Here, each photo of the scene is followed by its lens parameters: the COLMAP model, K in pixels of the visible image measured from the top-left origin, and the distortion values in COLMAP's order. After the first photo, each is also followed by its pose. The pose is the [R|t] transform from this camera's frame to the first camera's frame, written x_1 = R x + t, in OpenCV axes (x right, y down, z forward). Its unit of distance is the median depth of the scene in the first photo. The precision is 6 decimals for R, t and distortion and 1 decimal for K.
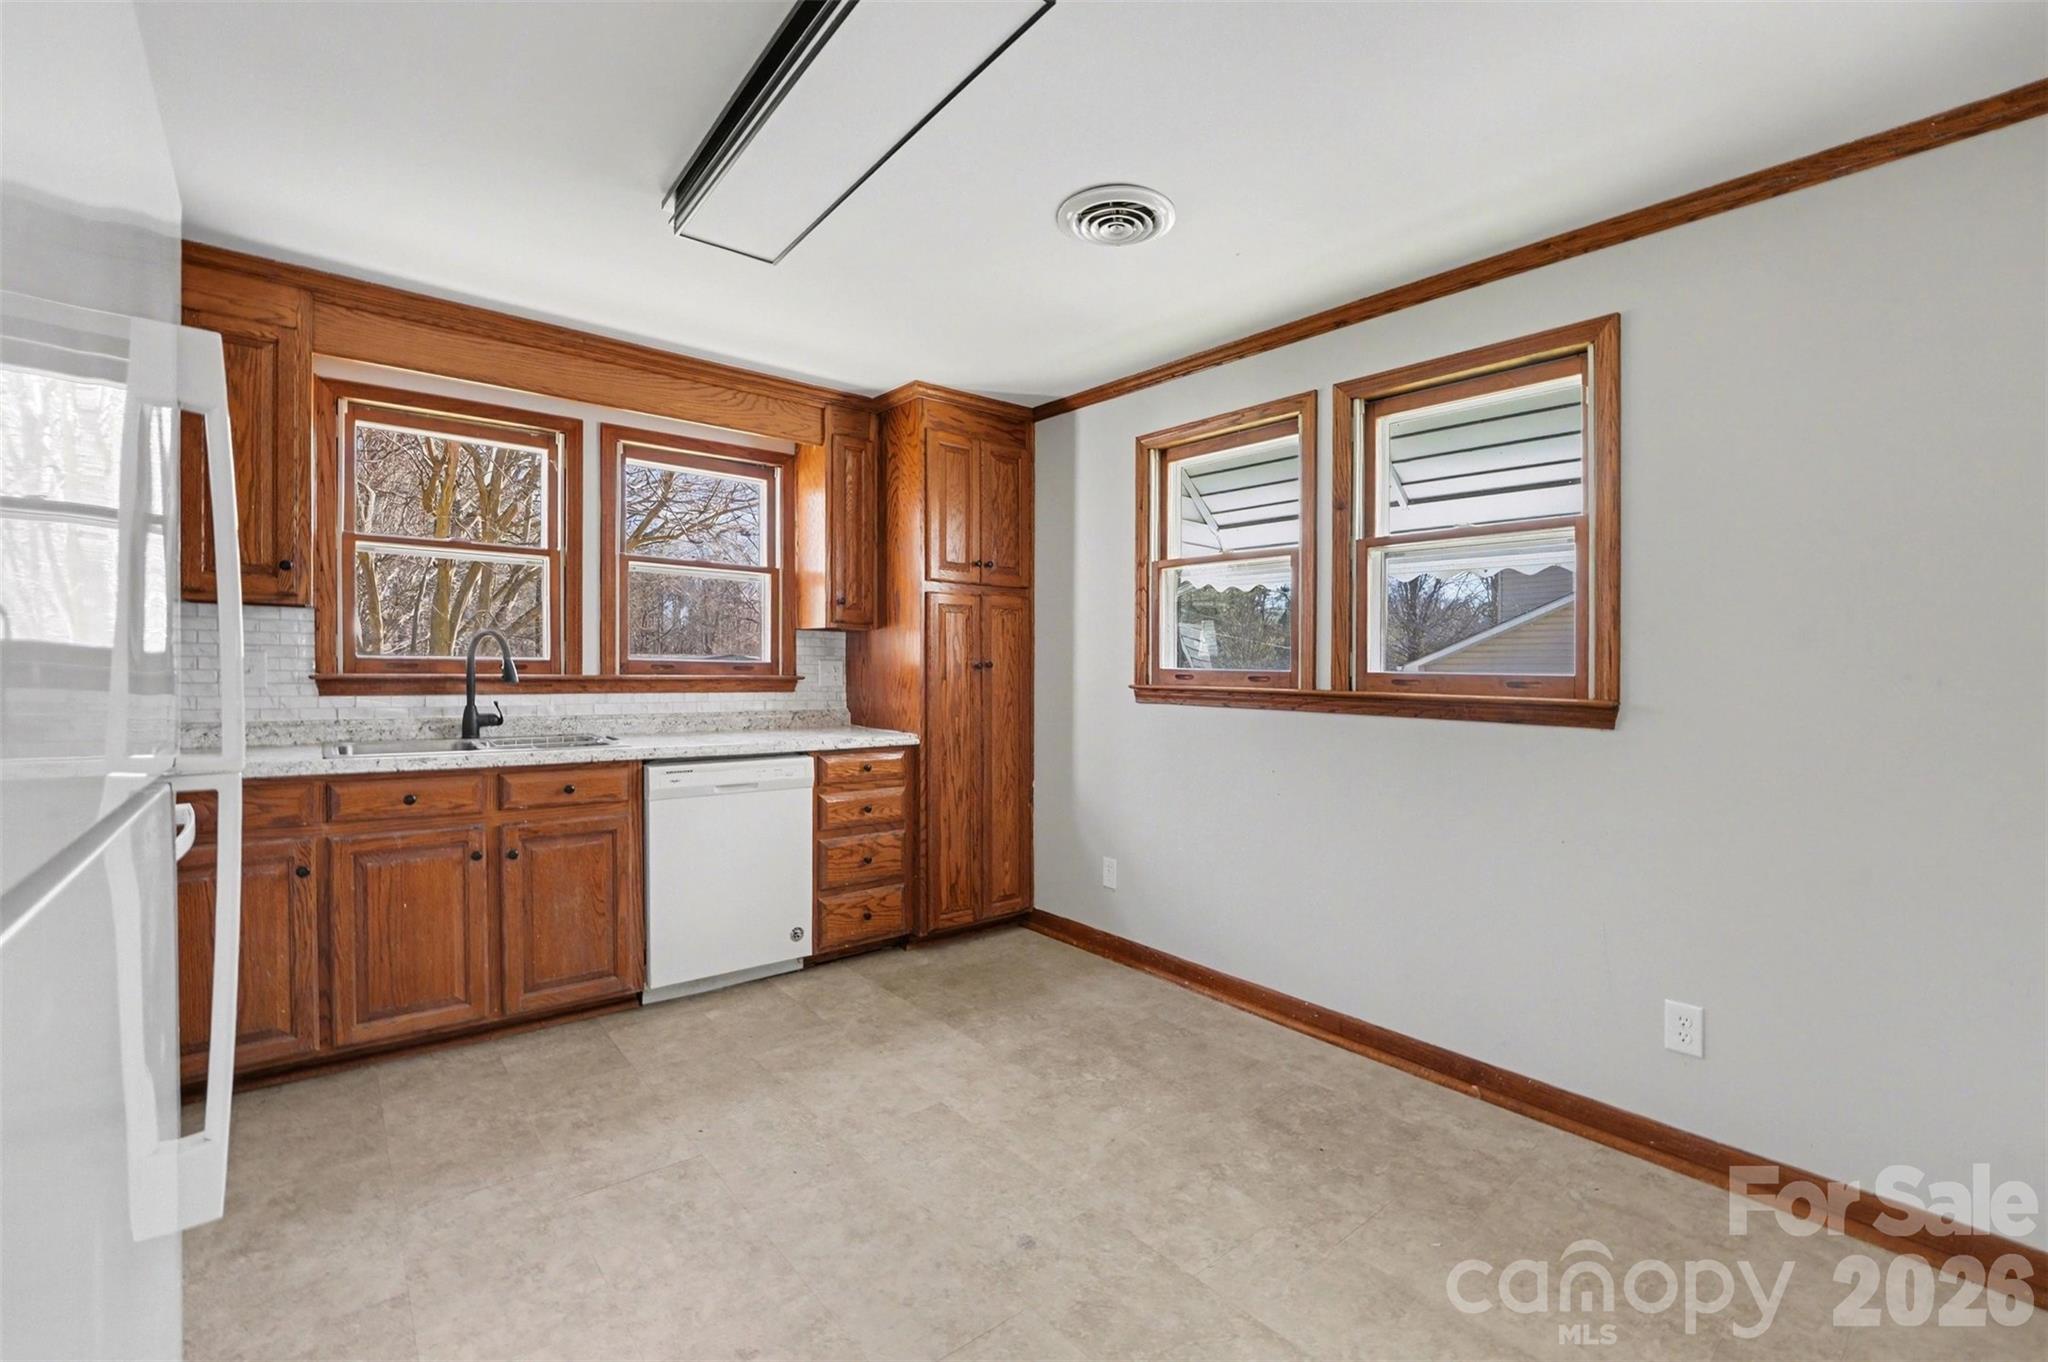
lens RADIAL K [[875.5, 0, 1026.7], [0, 875.5, 636.6], [0, 0, 1]] dist [-0.027390, 0.000254]
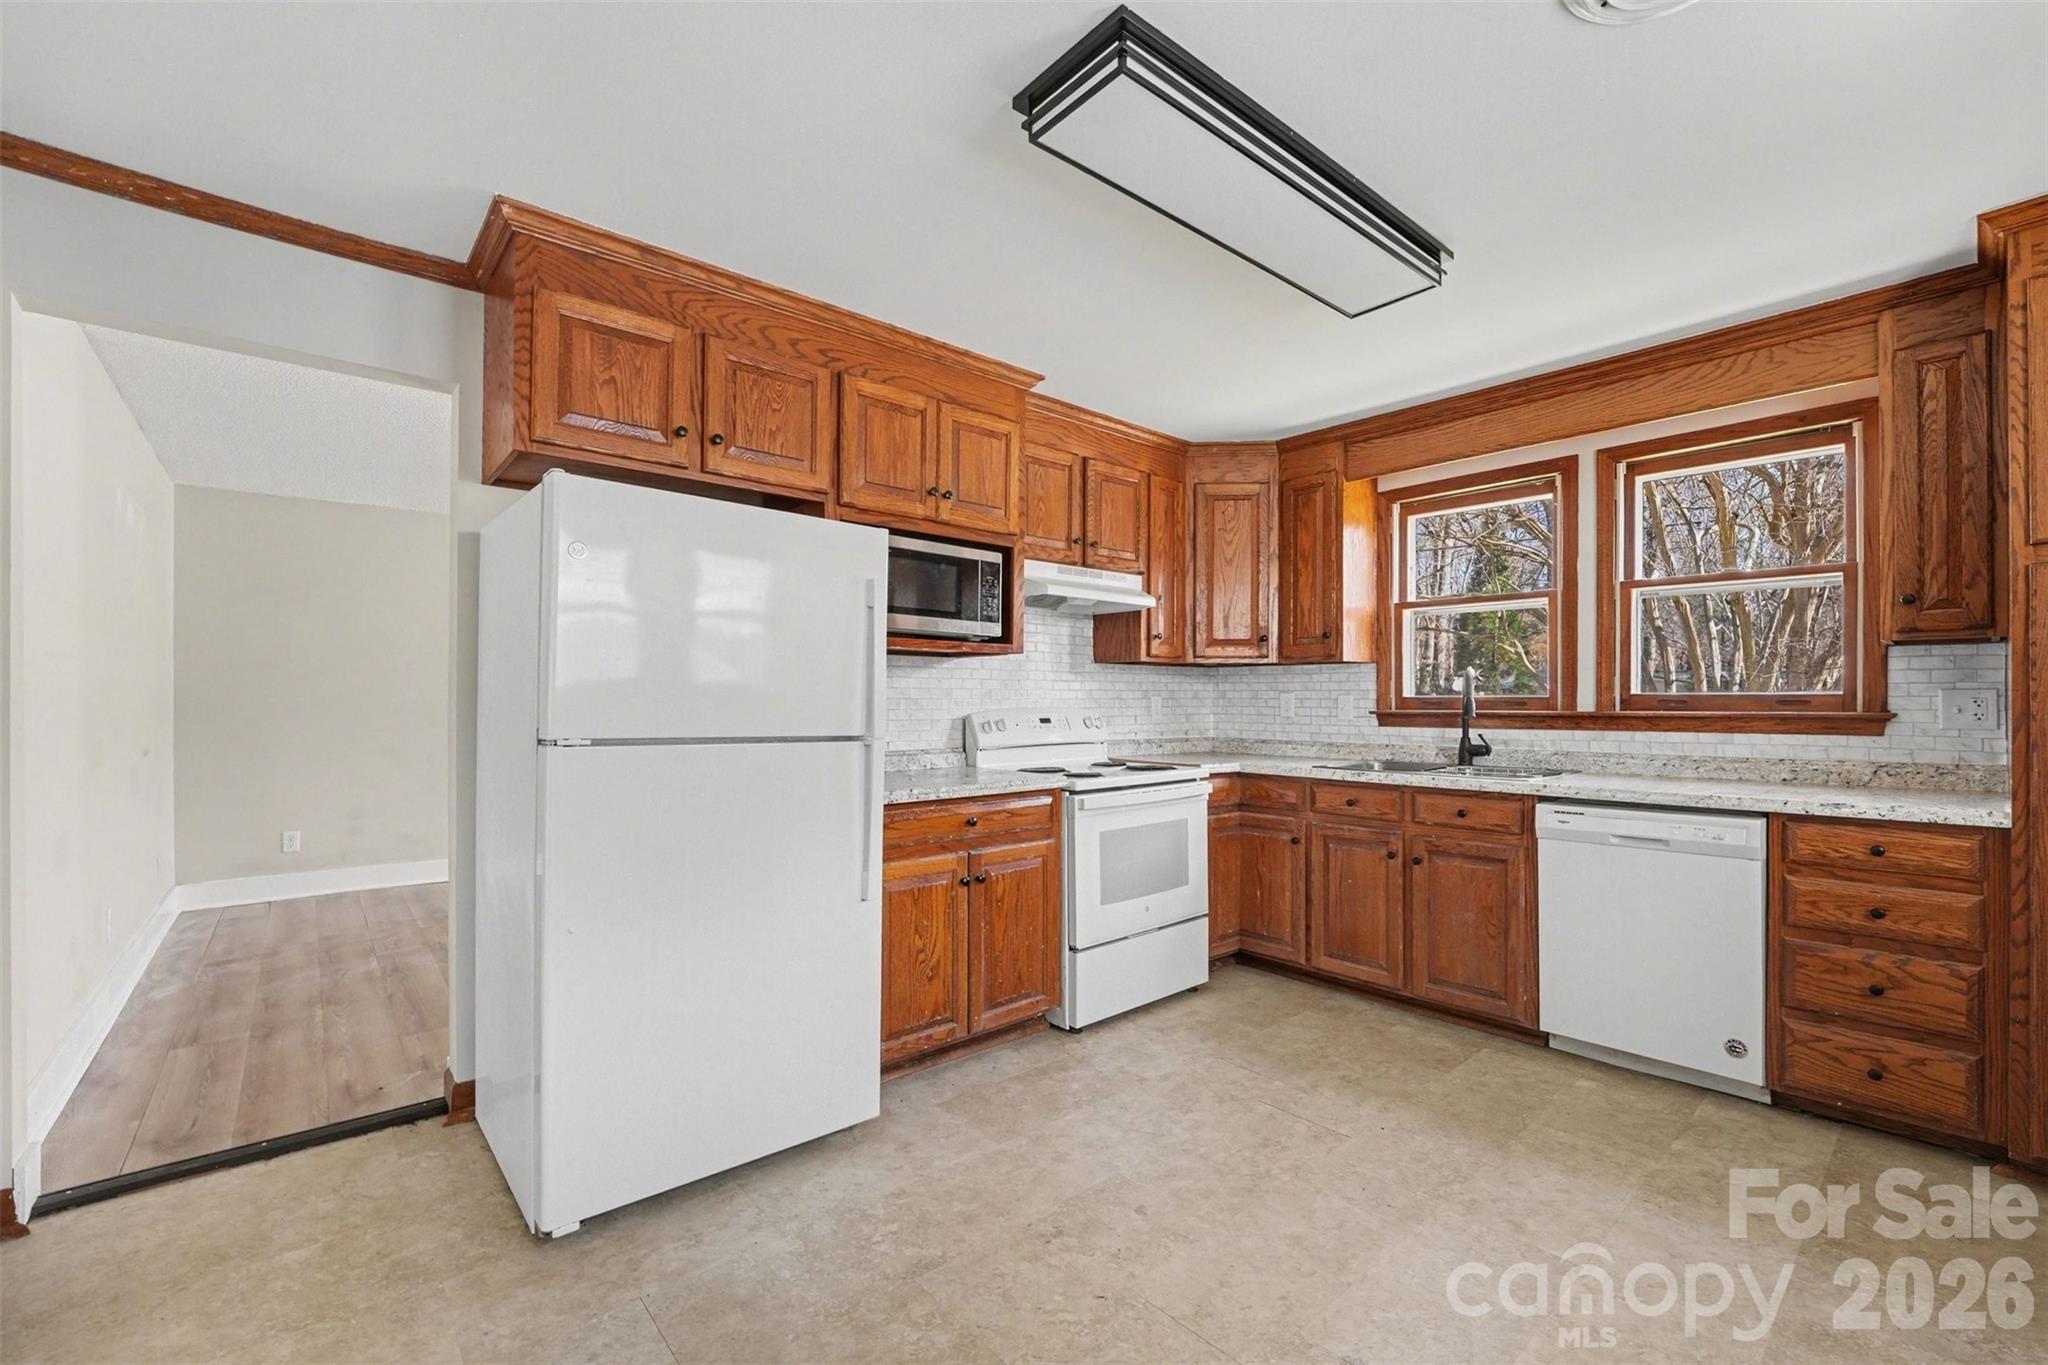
lens RADIAL K [[855.6, 0, 1036.0], [0, 855.6, 683.0], [0, 0, 1]] dist [-0.023314, 0.000018]
pose [[0.018063, -0.031805, -0.999331, 0.494758], [0.038983, 0.998756, -0.031082, 0.020083], [0.999077, -0.038395, 0.019280, 0.400968]]
